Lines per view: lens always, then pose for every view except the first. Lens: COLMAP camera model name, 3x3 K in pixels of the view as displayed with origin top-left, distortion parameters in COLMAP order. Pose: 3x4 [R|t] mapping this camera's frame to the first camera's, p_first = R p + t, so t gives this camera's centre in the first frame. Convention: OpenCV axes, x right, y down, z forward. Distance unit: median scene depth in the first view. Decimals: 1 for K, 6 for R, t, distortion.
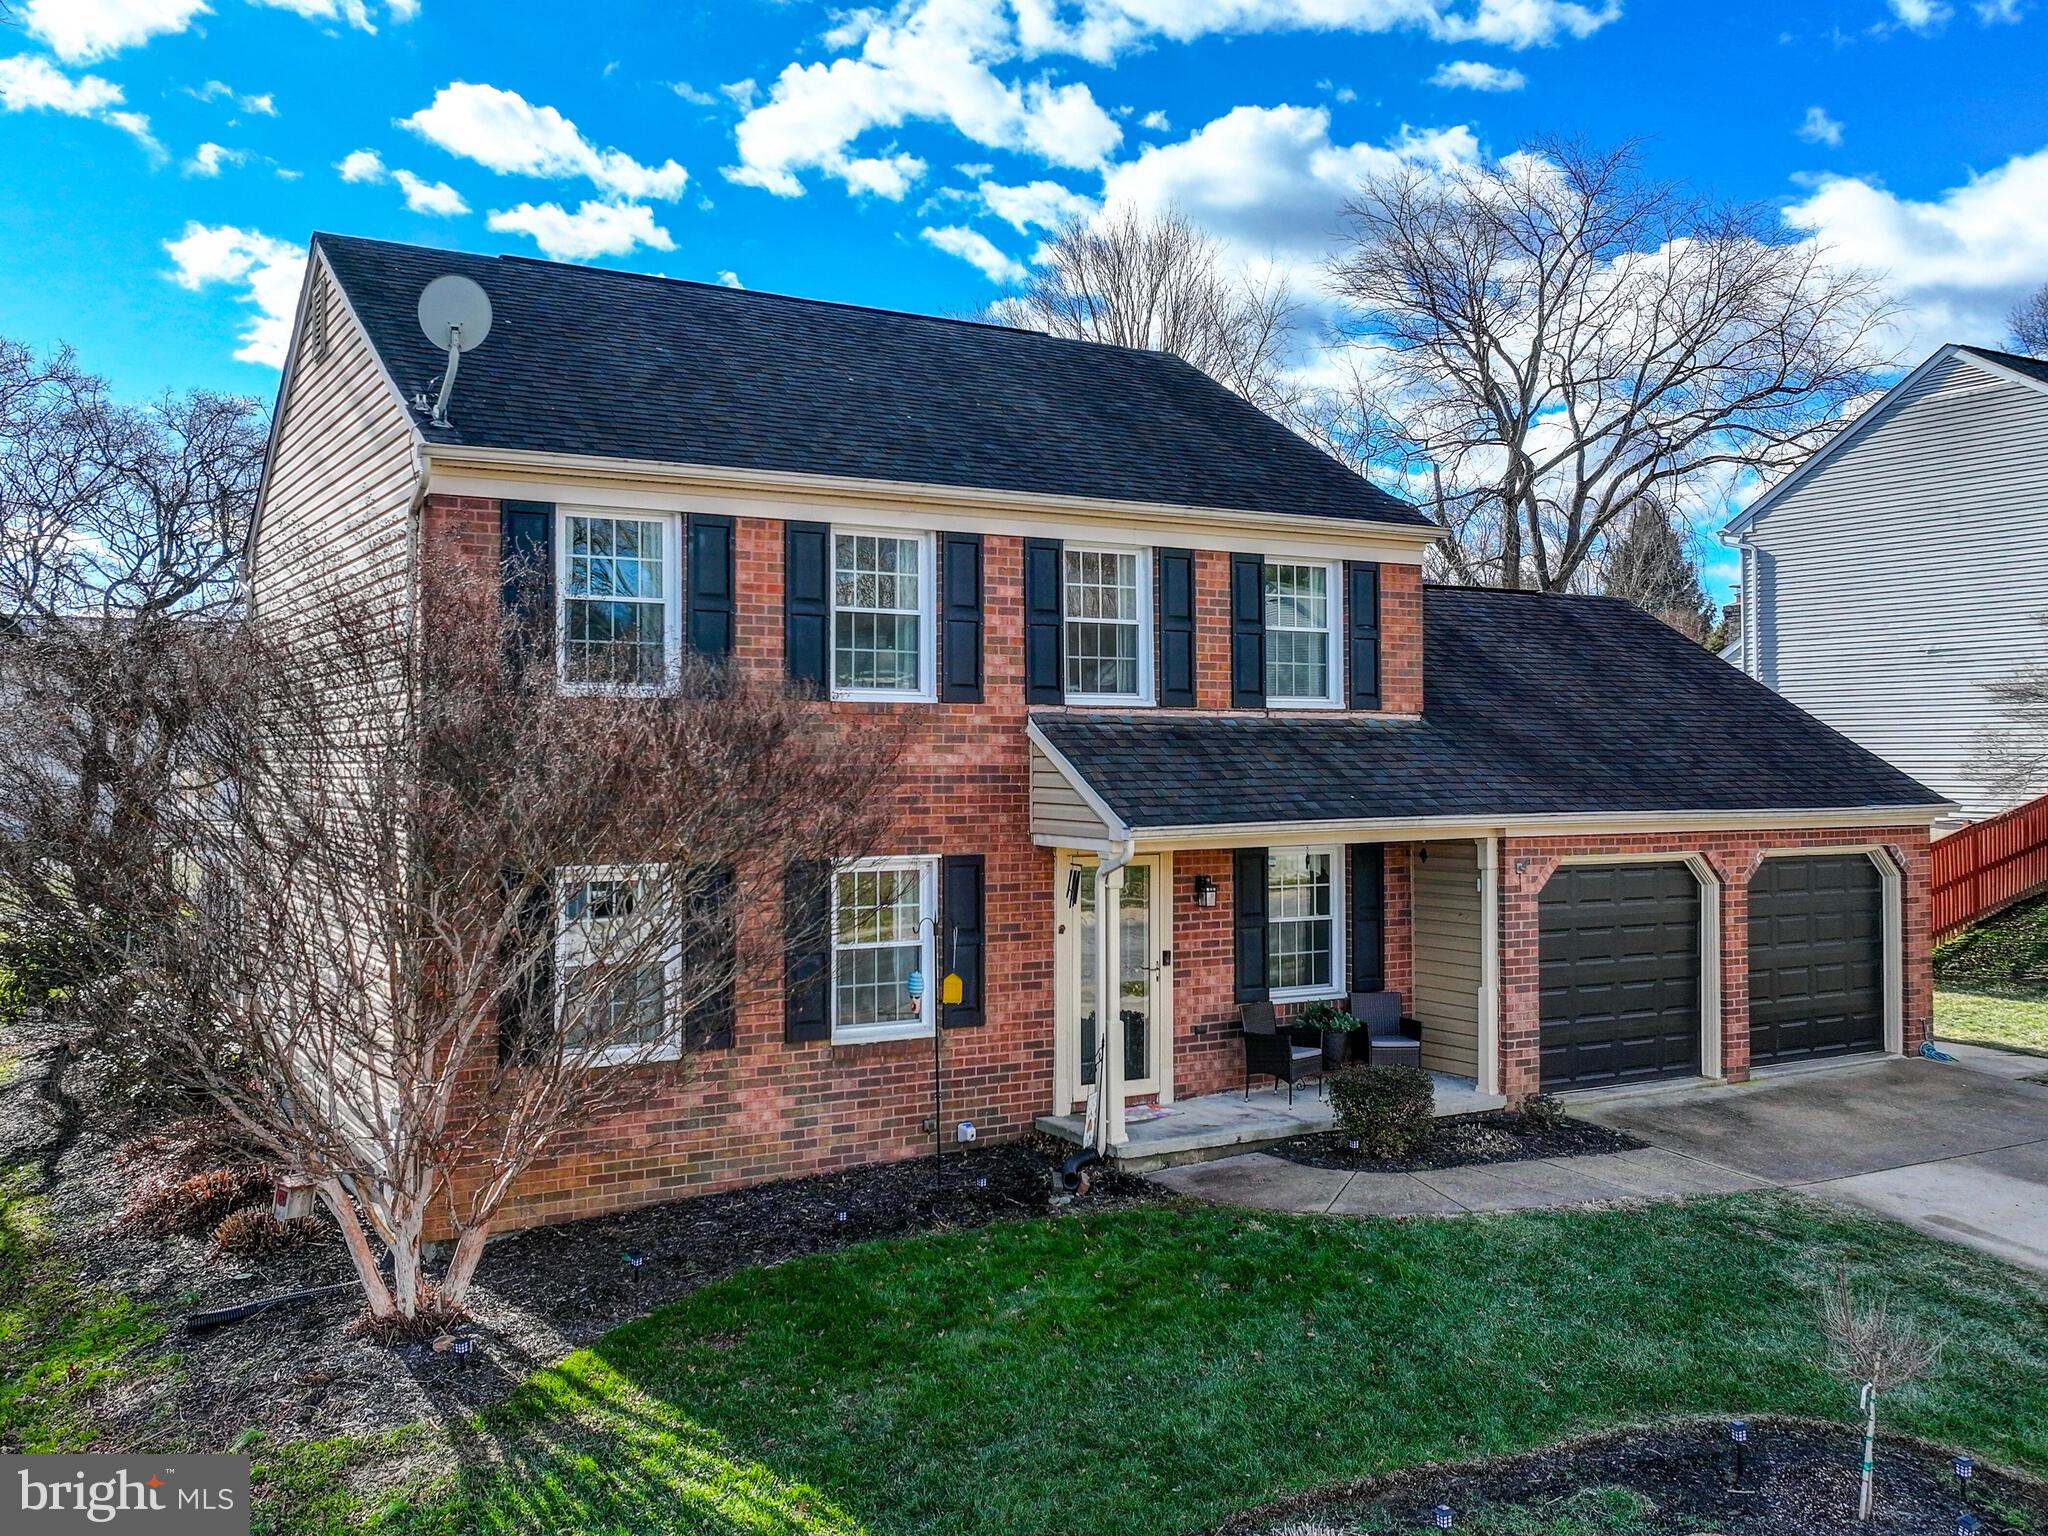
lens RADIAL K [[1815.9, 0, 1024.0], [0, 1815.9, 768.0], [0, 0, 1]] dist [0.008287, -0.000677]
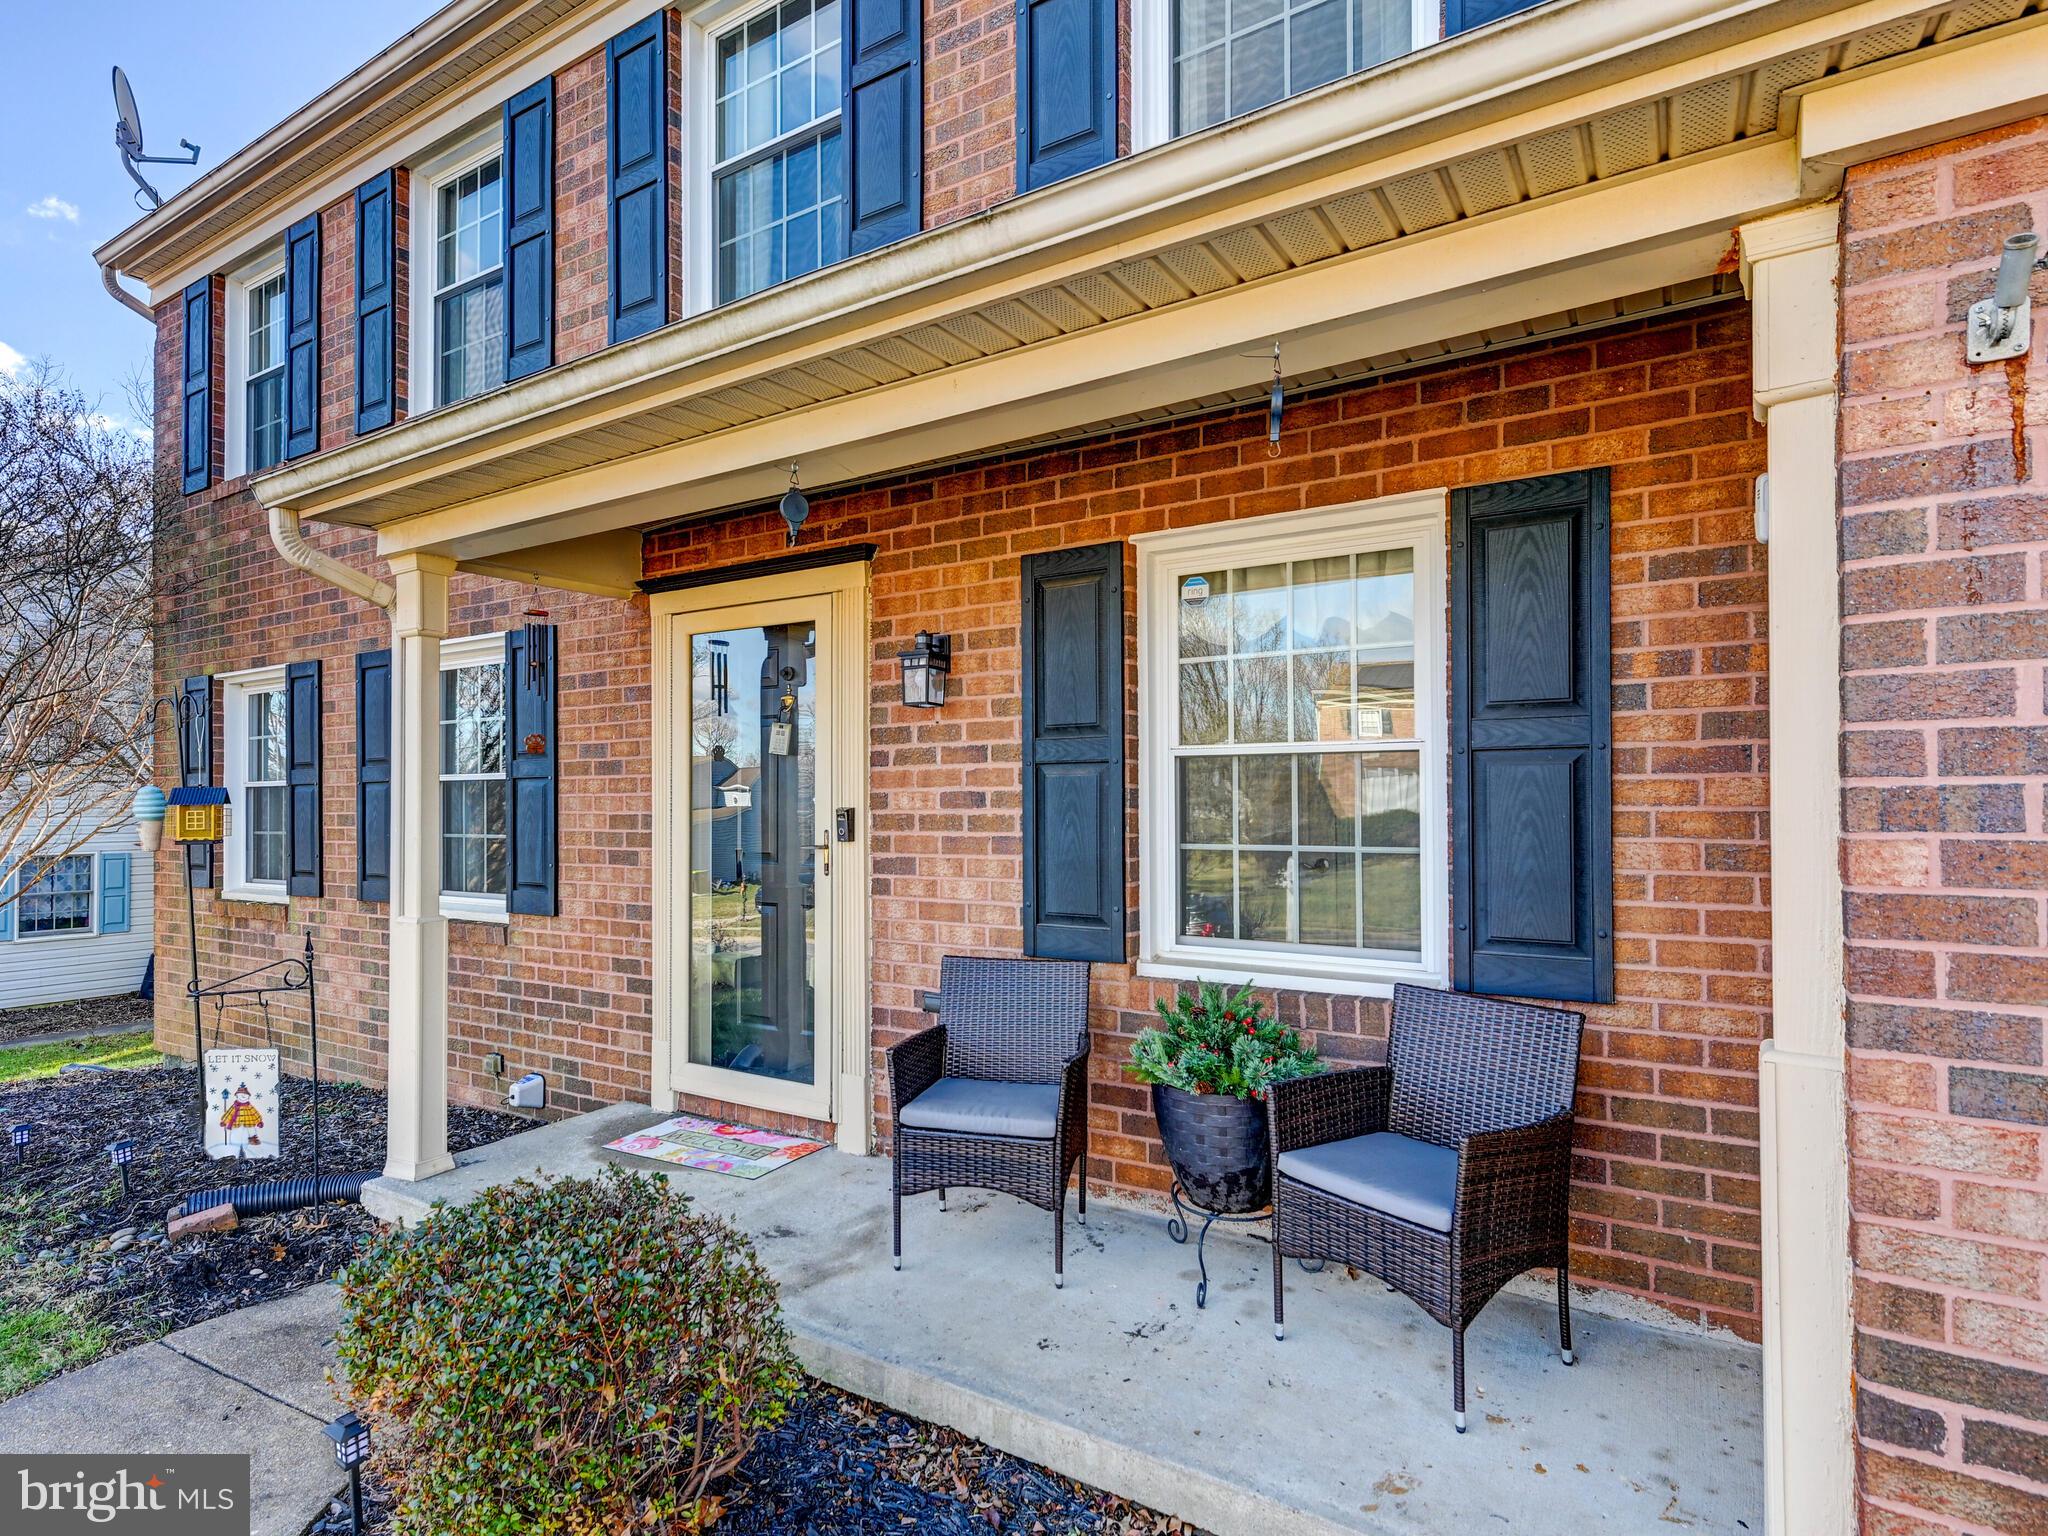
lens RADIAL K [[1094.4, 0, 925.2], [0, 1094.4, 807.4], [0, 0, 1]] dist [0.001345, 0.000086]
pose [[0.430021, 0.002539, -0.902815, 0.340349], [0.000179, 0.999996, 0.002897, 0.103131], [0.902819, -0.001407, 0.430019, 0.934336]]
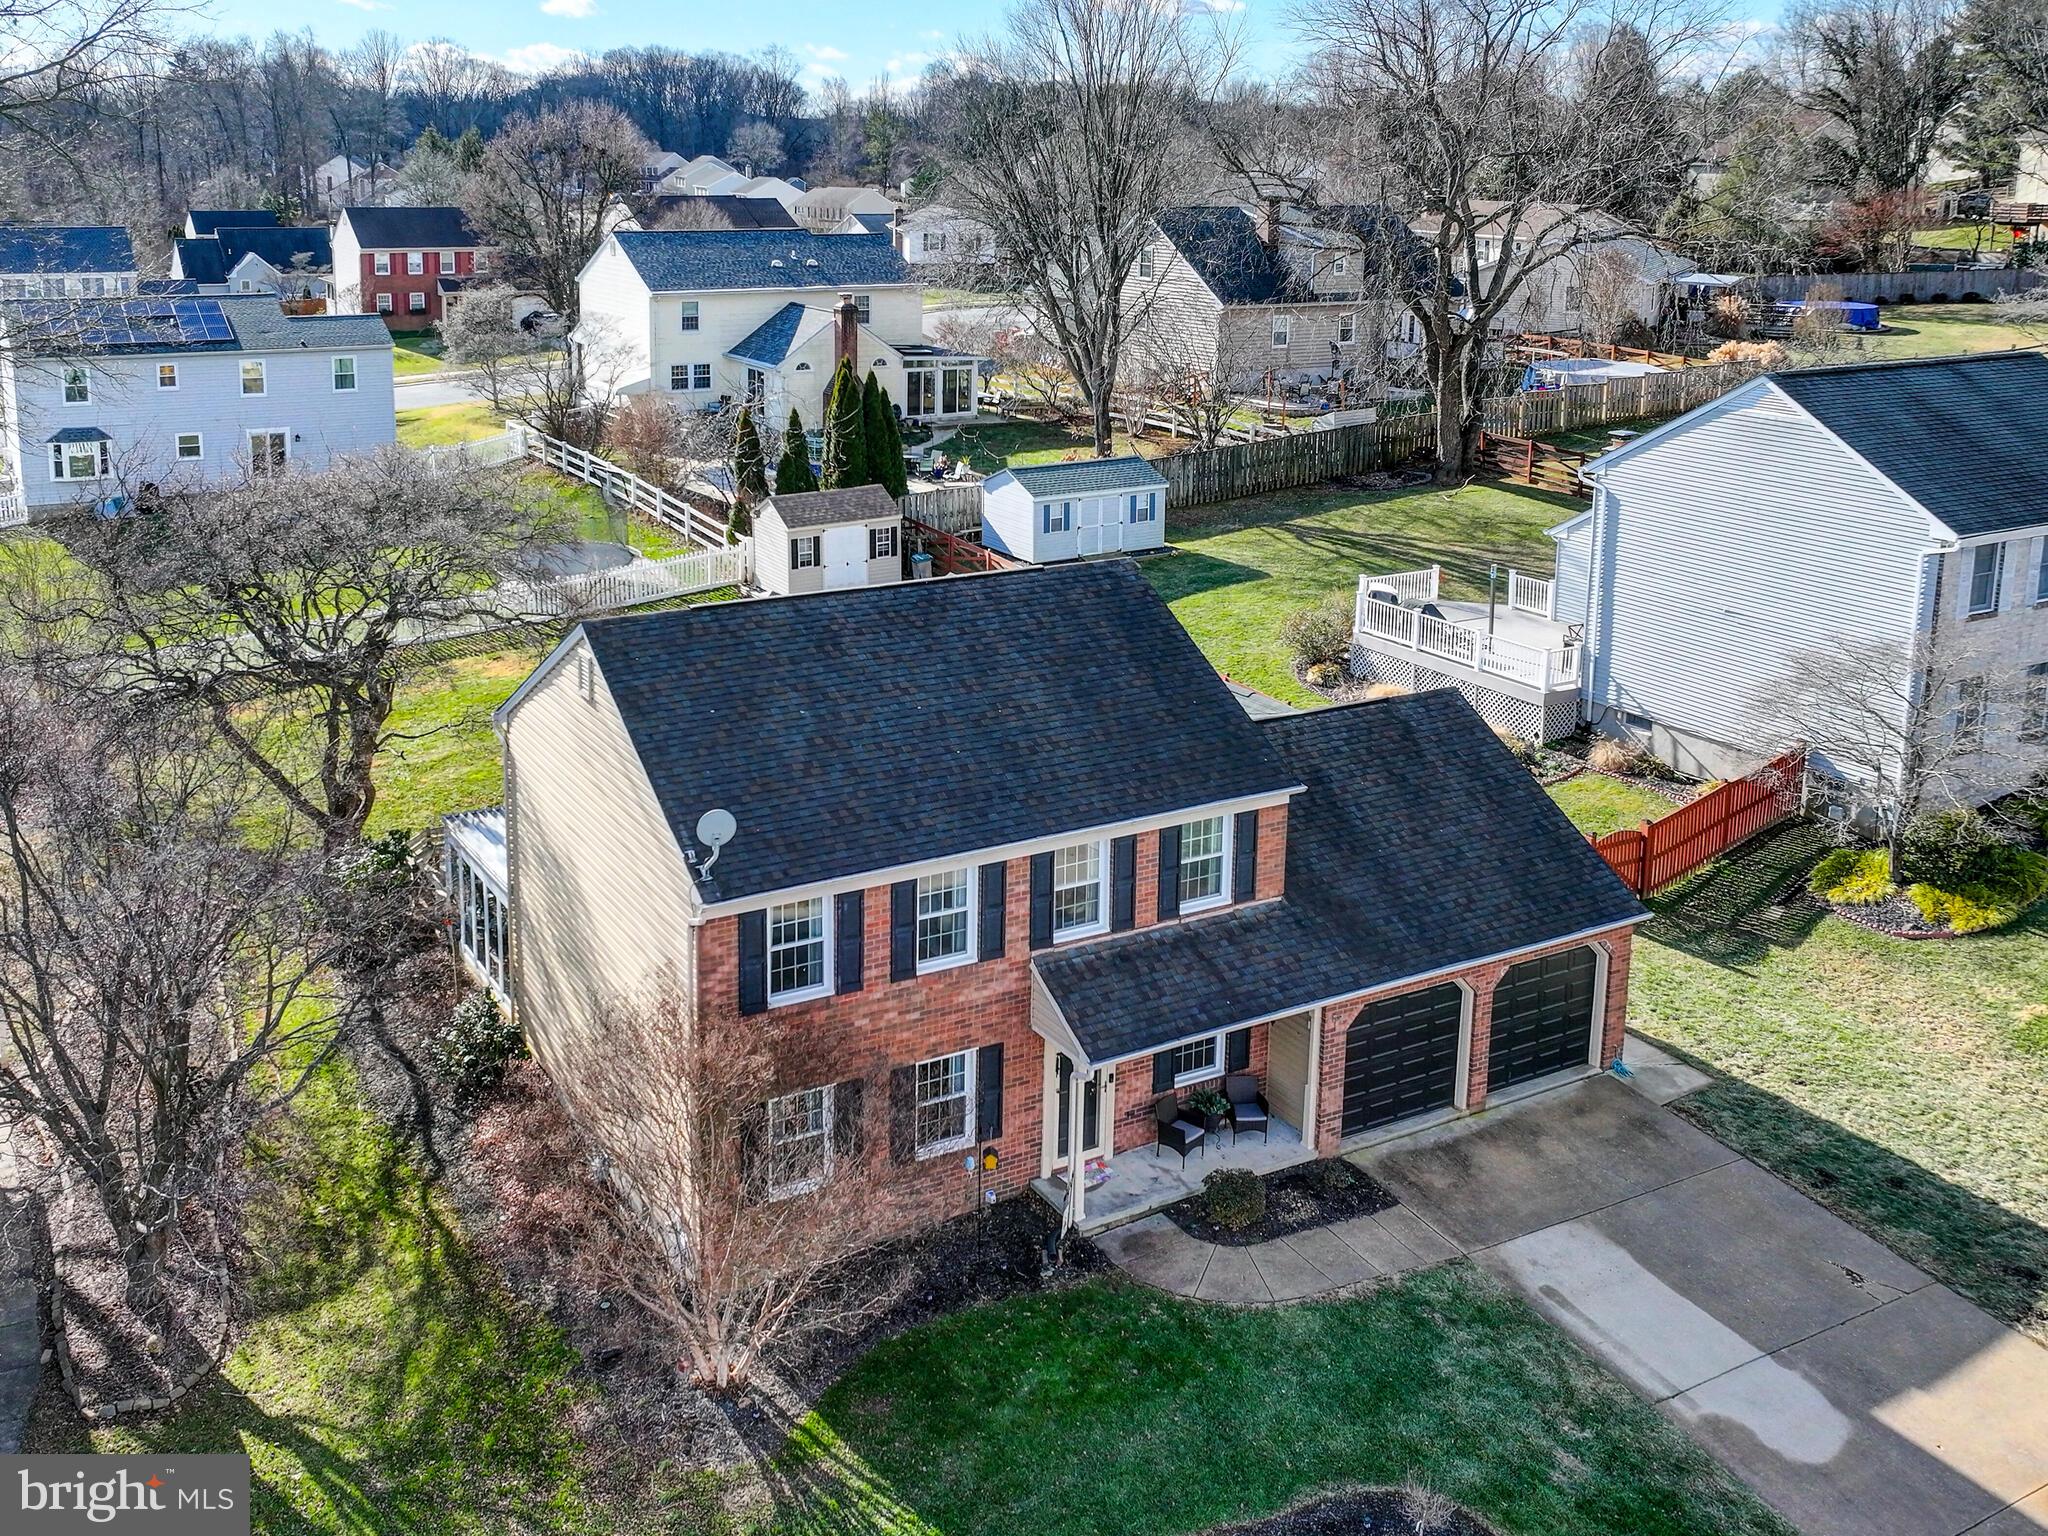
lens RADIAL K [[1873.9, 0, 876.1], [0, 1873.9, 528.7], [0, 0, 1]] dist [0.002911, -0.002759]
pose [[0.998677, 0.016532, -0.048687, -0.061340], [-0.006736, 0.980809, 0.194855, -0.733863], [0.050974, -0.194269, 0.979623, -0.591336]]
